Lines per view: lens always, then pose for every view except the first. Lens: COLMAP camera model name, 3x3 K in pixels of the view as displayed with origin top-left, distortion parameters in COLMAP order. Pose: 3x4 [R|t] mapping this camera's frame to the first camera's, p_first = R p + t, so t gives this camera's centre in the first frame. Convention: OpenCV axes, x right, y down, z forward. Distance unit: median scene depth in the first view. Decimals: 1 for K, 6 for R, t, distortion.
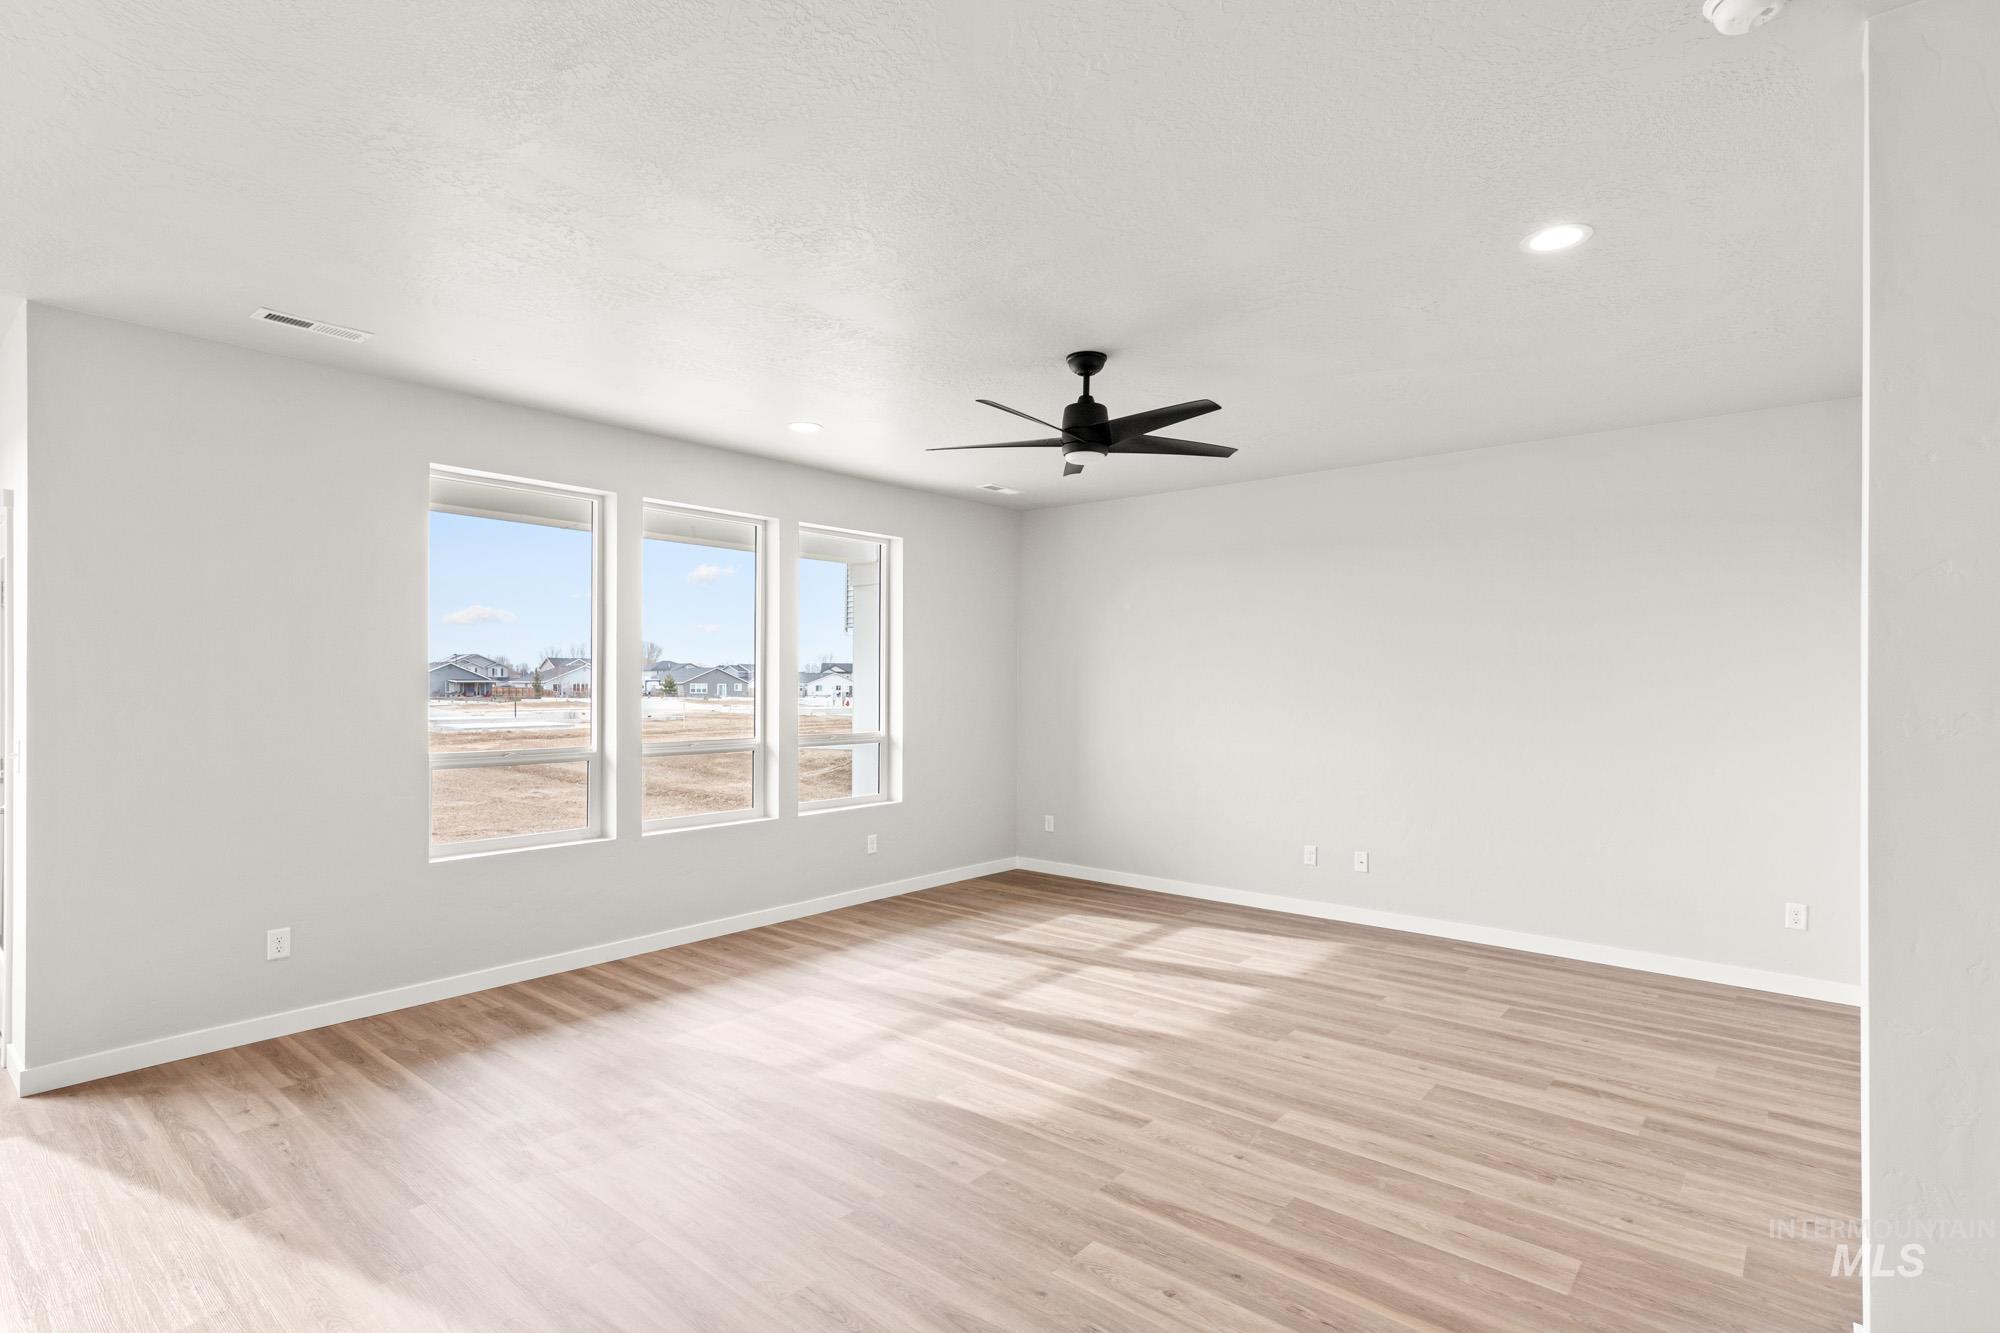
lens RADIAL K [[992.9, 0, 1008.6], [0, 992.9, 681.3], [0, 0, 1]] dist [0.003842, -0.001253]
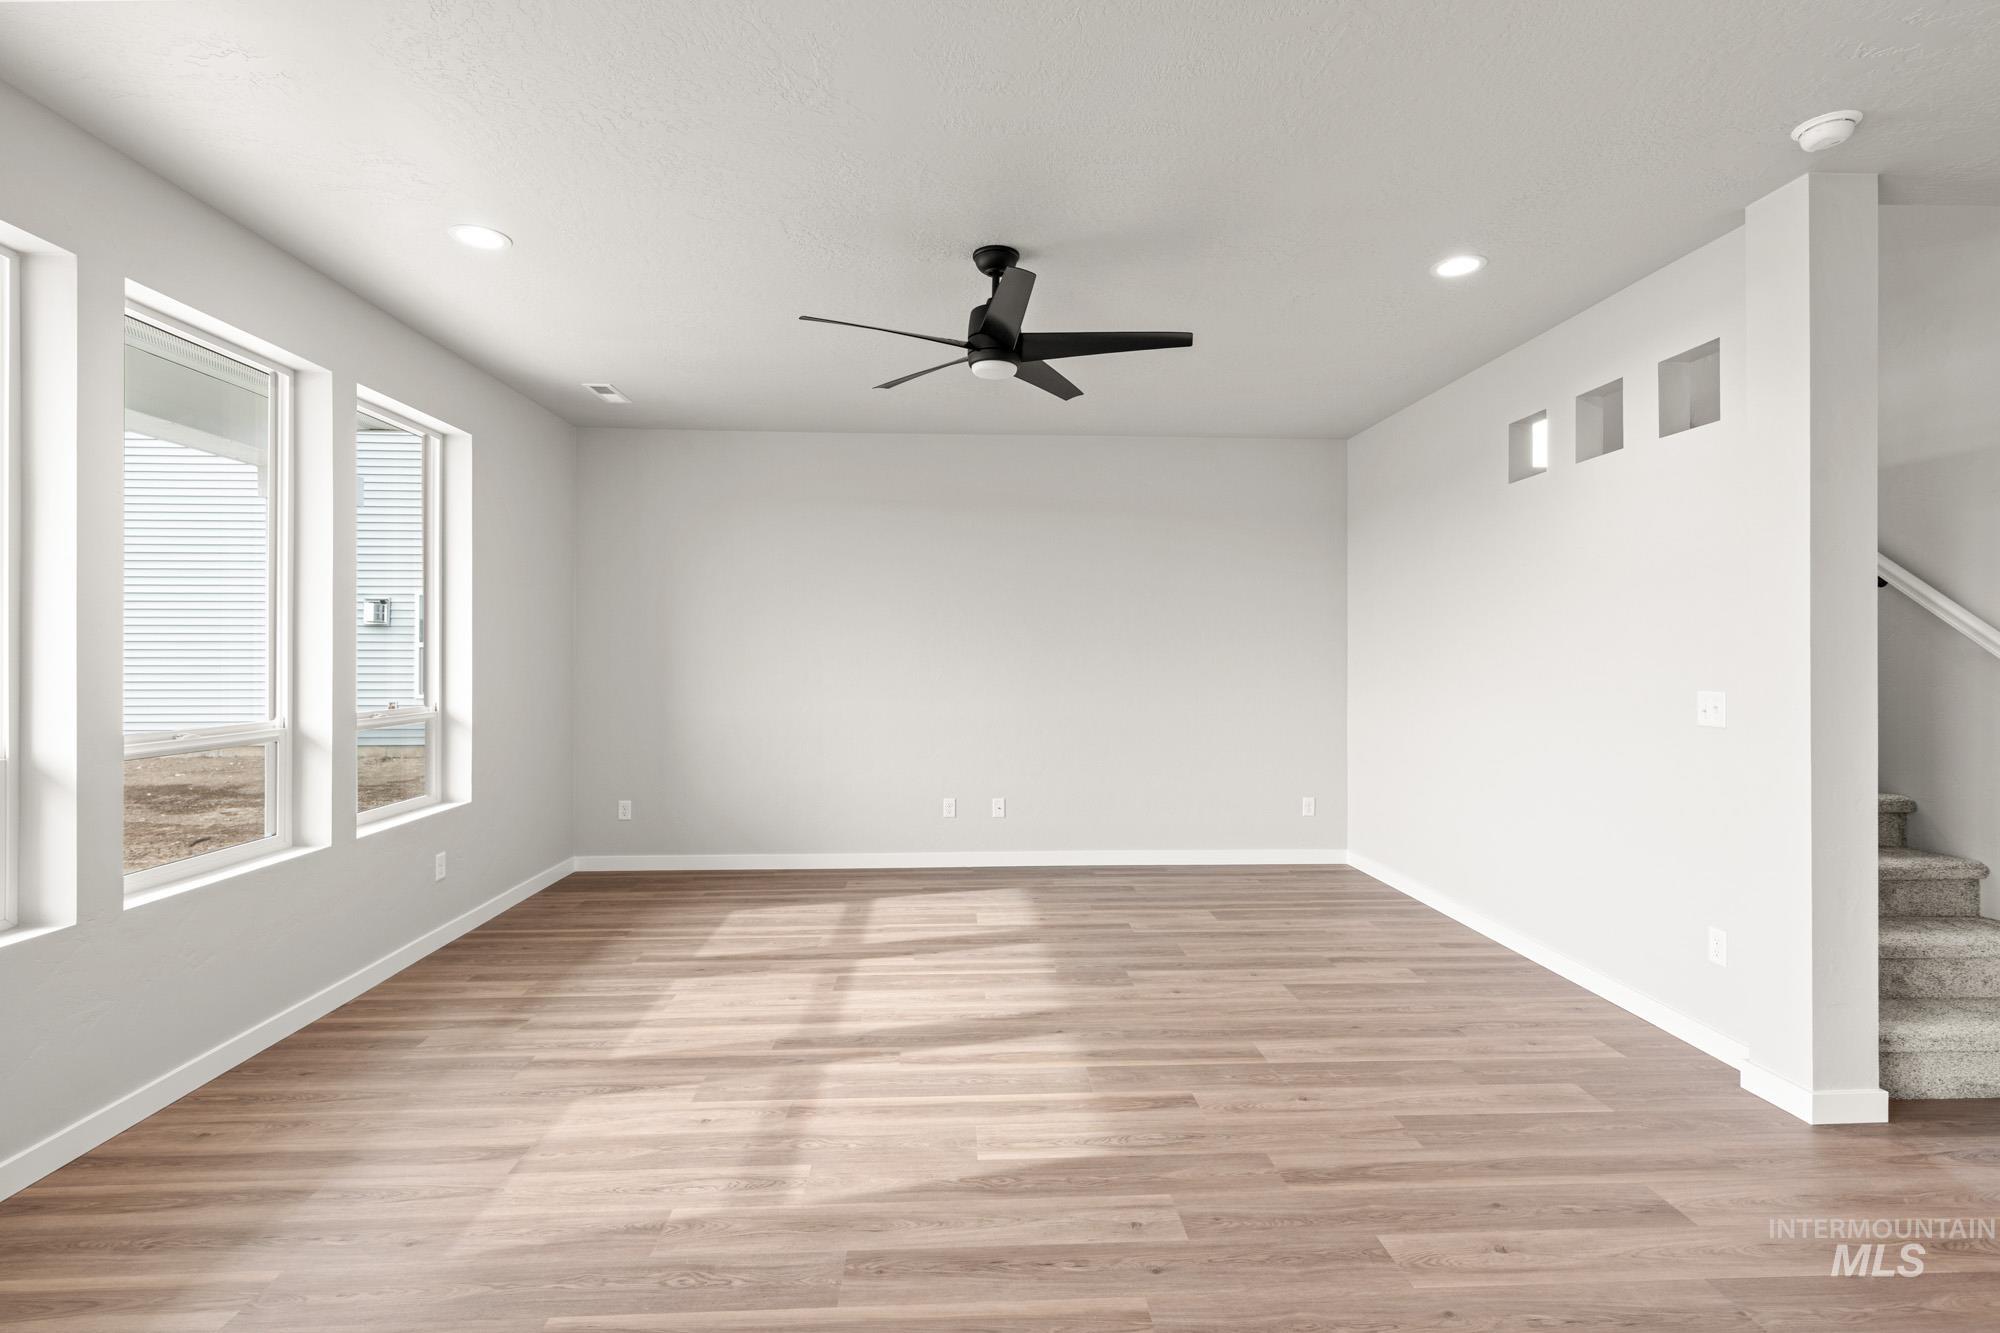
lens RADIAL K [[928.4, 0, 1014.1], [0, 928.4, 656.7], [0, 0, 1]] dist [0.005004, -0.001785]
pose [[0.727798, -0.004473, 0.685777, -0.430458], [0.000874, 0.999984, 0.005594, 0.018876], [-0.685791, -0.003472, 0.727790, 0.360123]]
